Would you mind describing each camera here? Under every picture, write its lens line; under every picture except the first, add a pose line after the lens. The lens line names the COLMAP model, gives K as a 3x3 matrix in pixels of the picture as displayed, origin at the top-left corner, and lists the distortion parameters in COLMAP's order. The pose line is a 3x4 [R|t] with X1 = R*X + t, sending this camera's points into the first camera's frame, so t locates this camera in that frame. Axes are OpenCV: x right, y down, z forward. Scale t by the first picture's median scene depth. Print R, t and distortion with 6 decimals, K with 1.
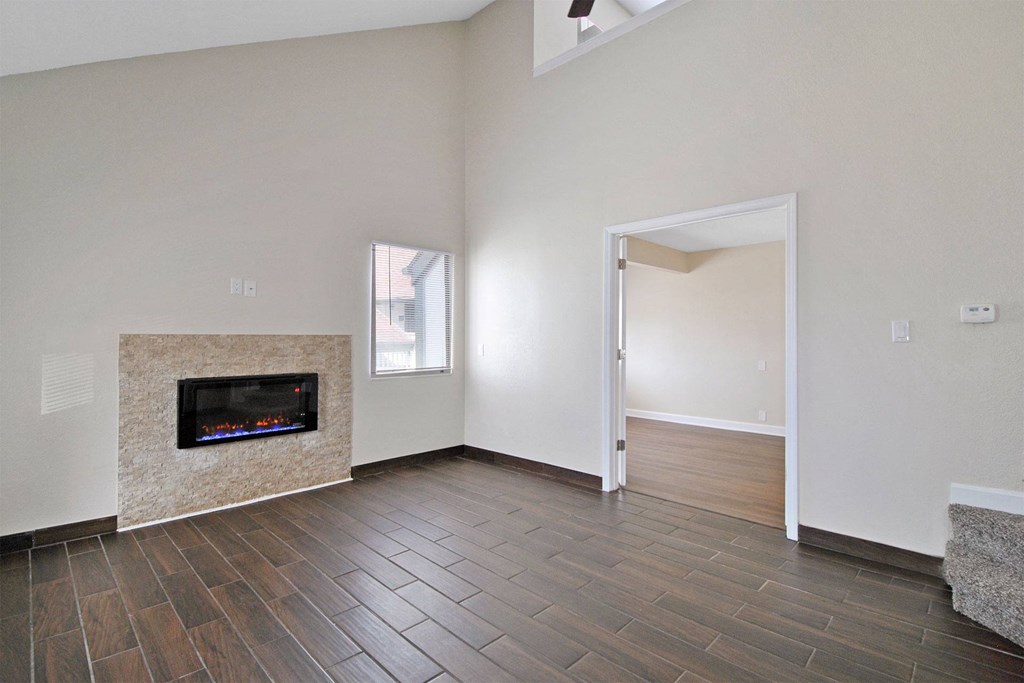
lens RADIAL K [[467.4, 0, 508.1], [0, 467.4, 337.1], [0, 0, 1]] dist [-0.004966, -0.003254]
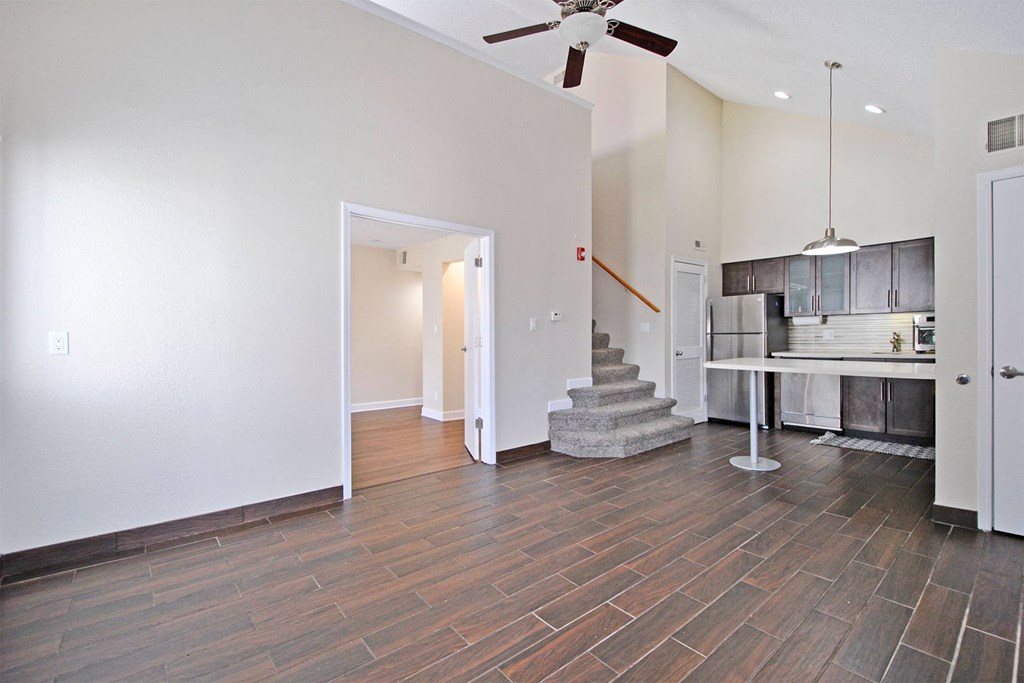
lens RADIAL K [[467.4, 0, 514.5], [0, 467.4, 336.8], [0, 0, 1]] dist [-0.004966, -0.003254]
pose [[0.086920, -0.020585, 0.996003, -0.858756], [-0.009217, 0.999727, 0.021466, -0.004676], [-0.996173, -0.011046, 0.086706, 0.798618]]
